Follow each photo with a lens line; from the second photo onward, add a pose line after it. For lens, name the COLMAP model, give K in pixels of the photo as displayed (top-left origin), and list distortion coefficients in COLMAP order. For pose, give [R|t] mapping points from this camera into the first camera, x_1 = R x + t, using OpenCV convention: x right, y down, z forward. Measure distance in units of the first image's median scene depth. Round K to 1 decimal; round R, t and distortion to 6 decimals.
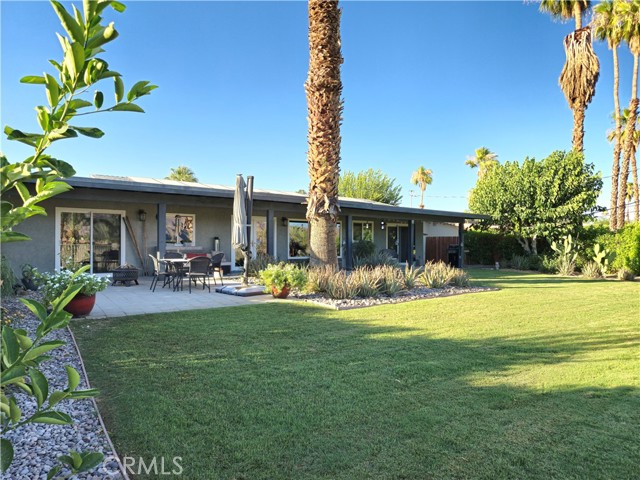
lens RADIAL K [[447.8, 0, 319.5], [0, 447.8, 236.5], [0, 0, 1]] dist [0.053857, -0.062770]
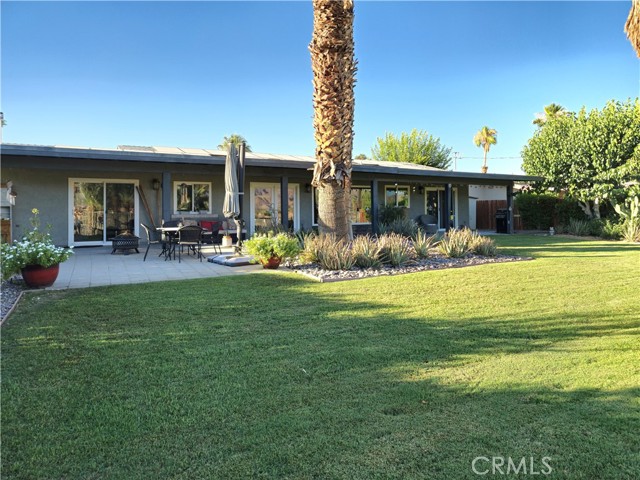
lens RADIAL K [[447.4, 0, 319.9], [0, 447.4, 199.6], [0, 0, 1]] dist [0.049929, -0.045367]
pose [[0.991132, -0.010515, -0.132462, 0.116653], [0.010165, 0.999943, -0.003323, -0.005198], [0.132490, 0.001947, 0.991182, 0.045063]]
